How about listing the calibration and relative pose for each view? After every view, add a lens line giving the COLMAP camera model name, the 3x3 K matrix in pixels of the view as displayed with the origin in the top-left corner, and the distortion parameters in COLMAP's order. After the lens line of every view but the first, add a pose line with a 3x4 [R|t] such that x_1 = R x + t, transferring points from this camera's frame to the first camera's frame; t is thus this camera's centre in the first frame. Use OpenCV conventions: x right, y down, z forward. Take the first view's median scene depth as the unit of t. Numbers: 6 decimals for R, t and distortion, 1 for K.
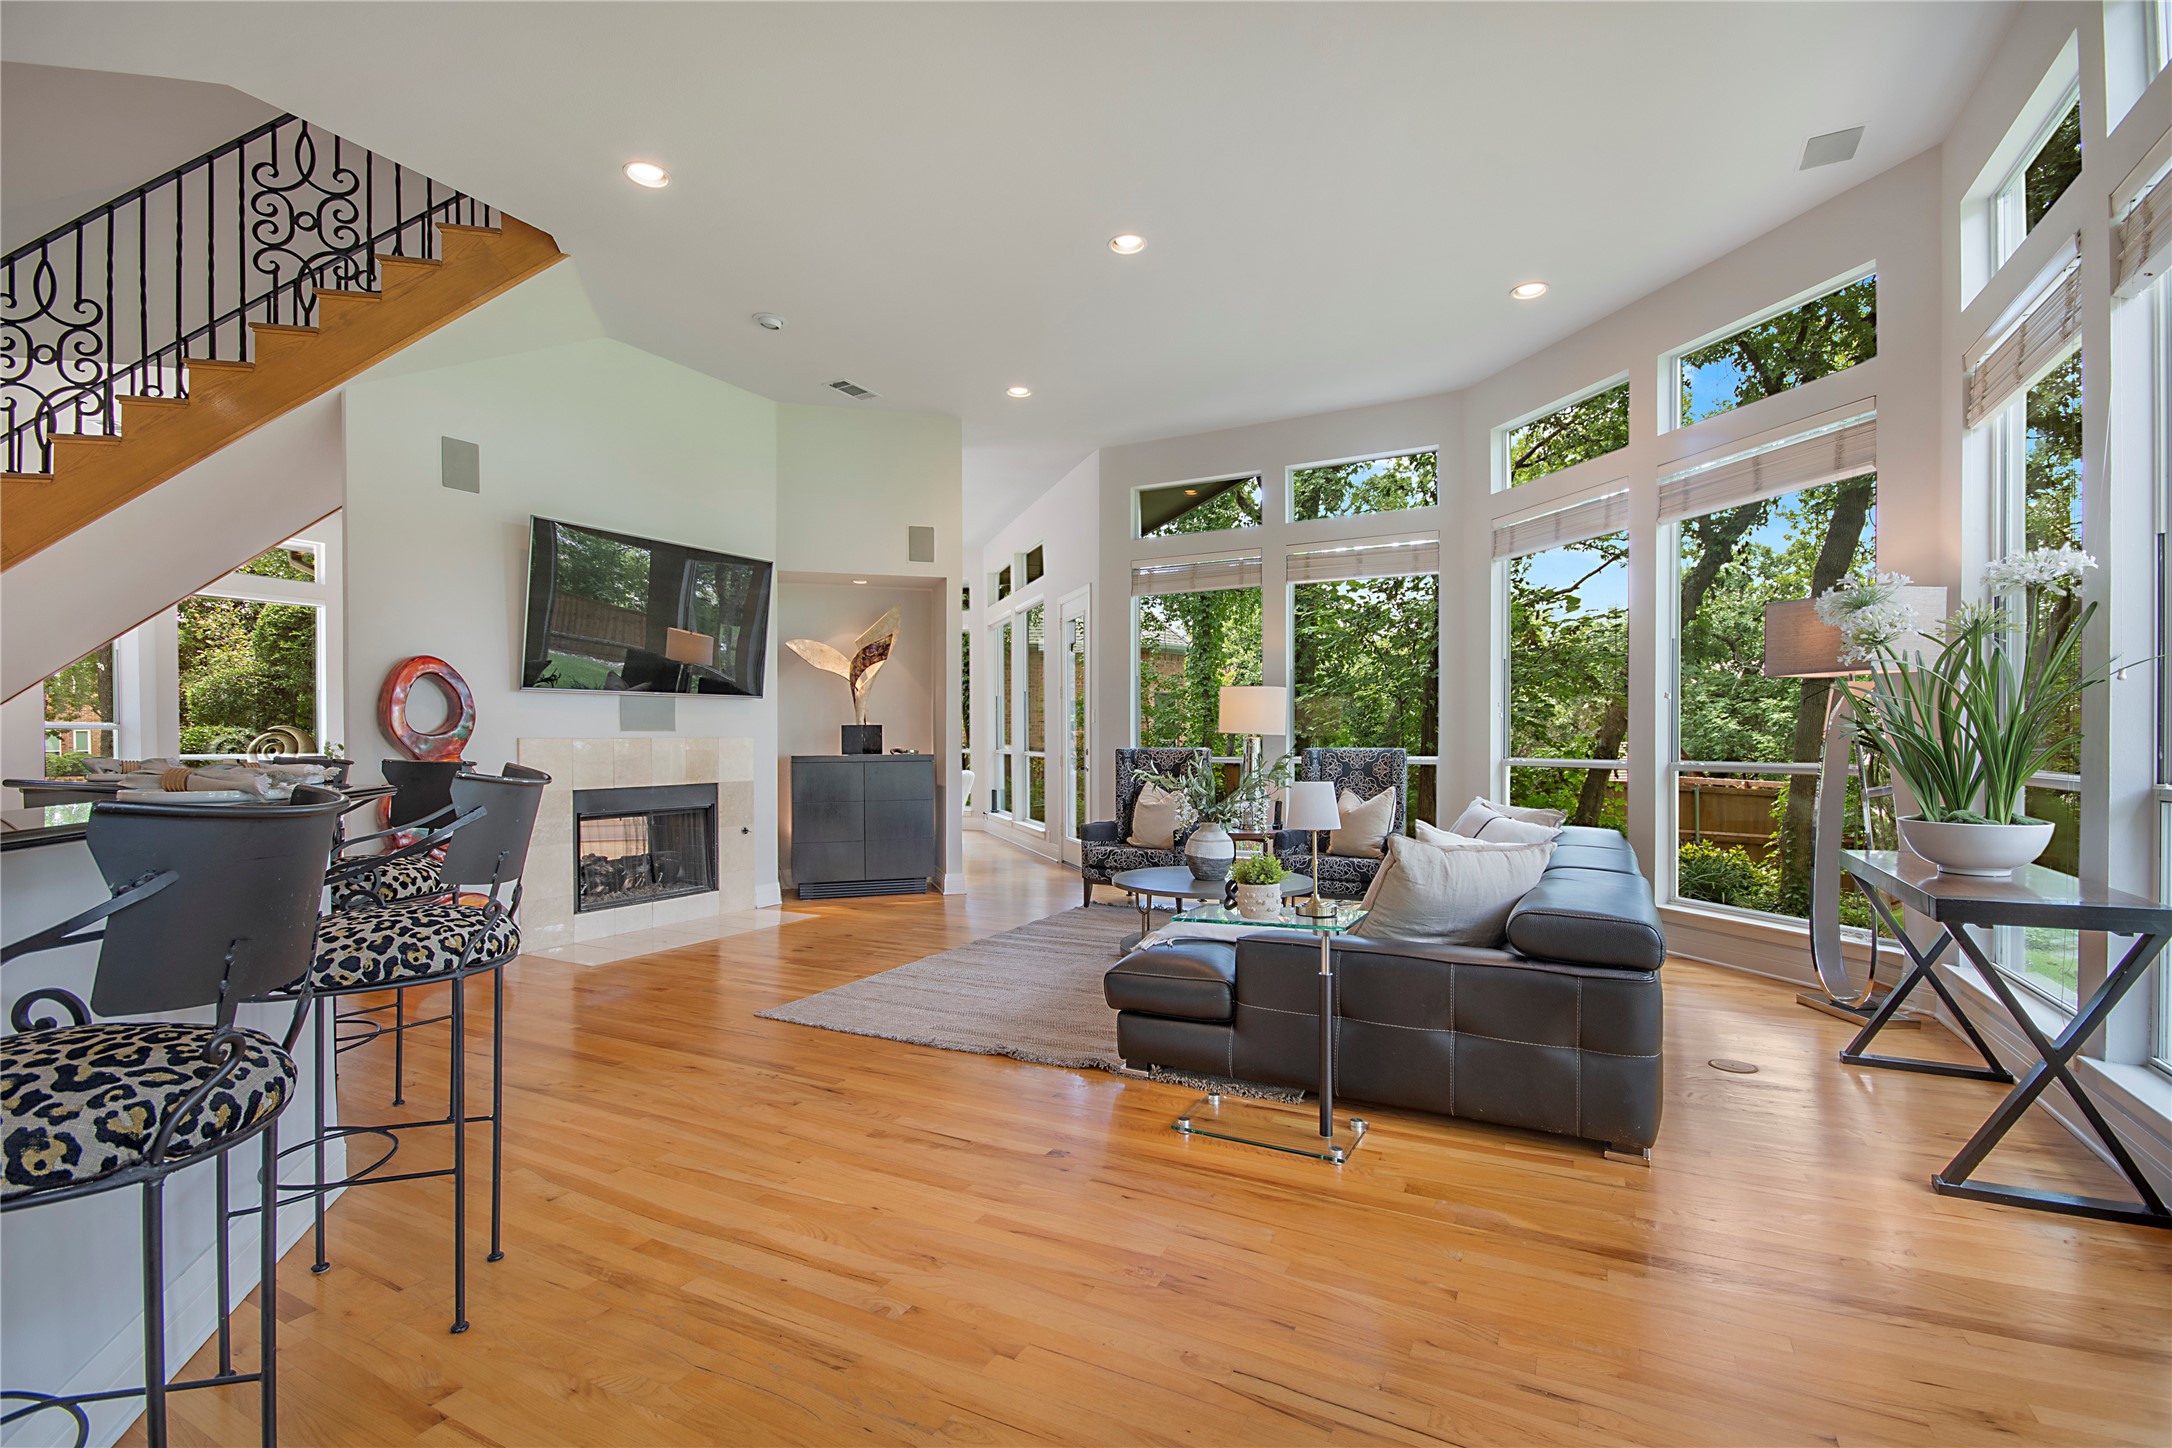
lens RADIAL K [[961.4, 0, 1090.5], [0, 961.4, 749.1], [0, 0, 1]] dist [0.010355, -0.010795]
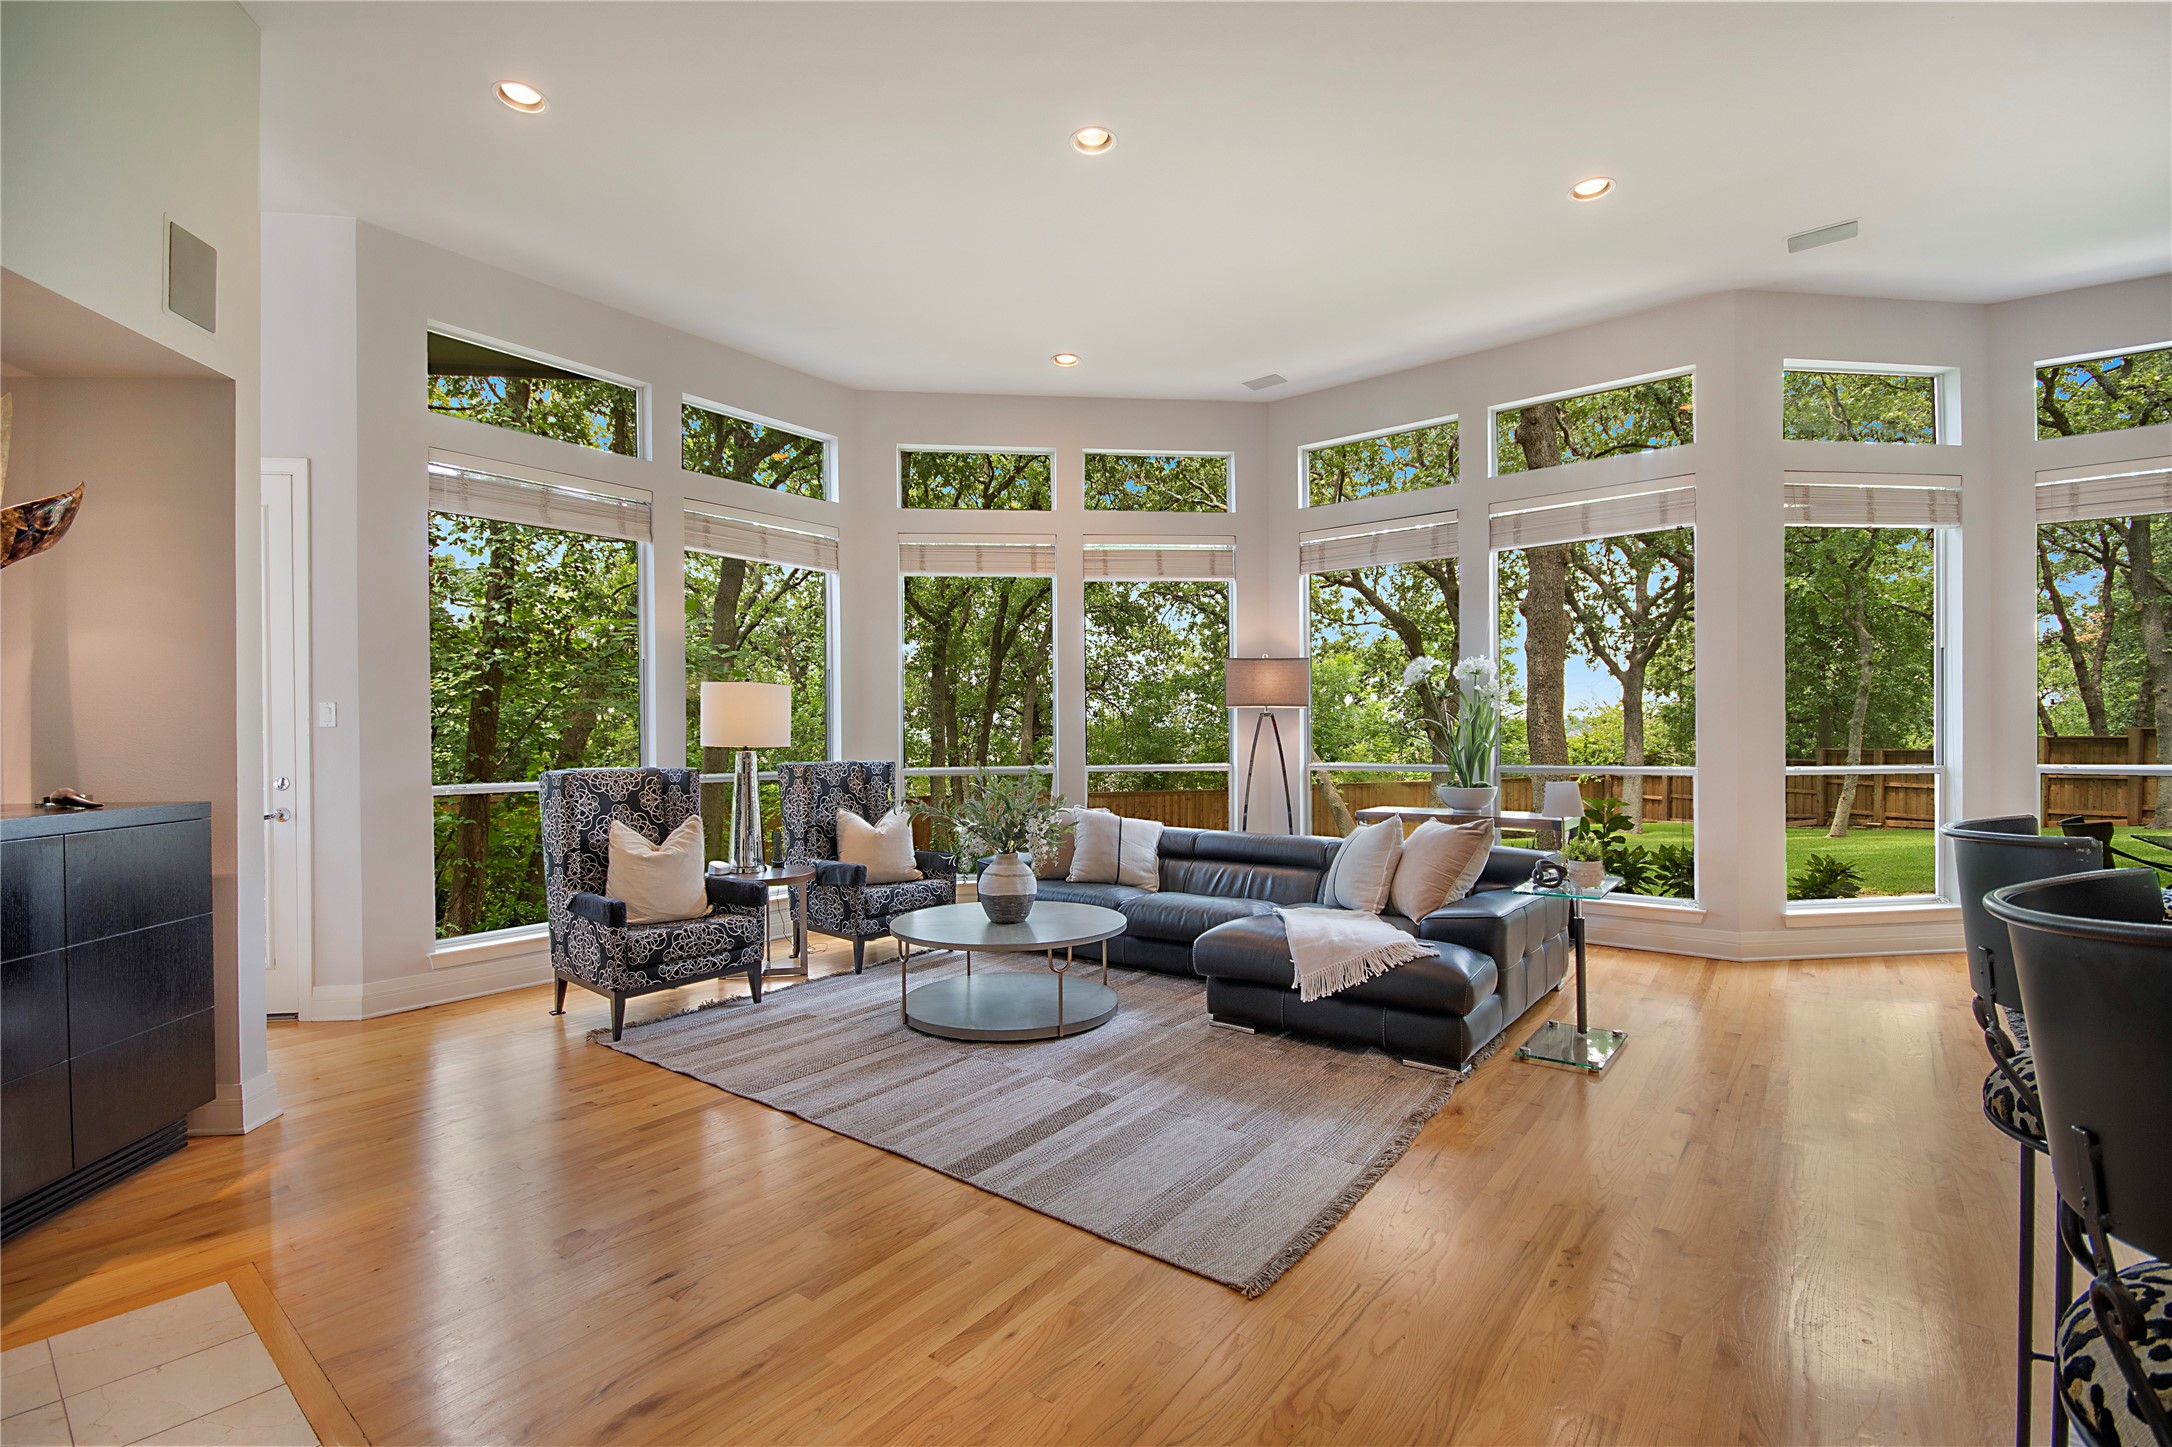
lens RADIAL K [[961.4, 0, 1065.5], [0, 961.4, 739.9], [0, 0, 1]] dist [0.010355, -0.010795]
pose [[0.187914, -0.004566, 0.982175, -0.722424], [0.018338, 0.999831, 0.001139, -0.021183], [-0.982014, 0.017797, 0.187966, 0.823964]]
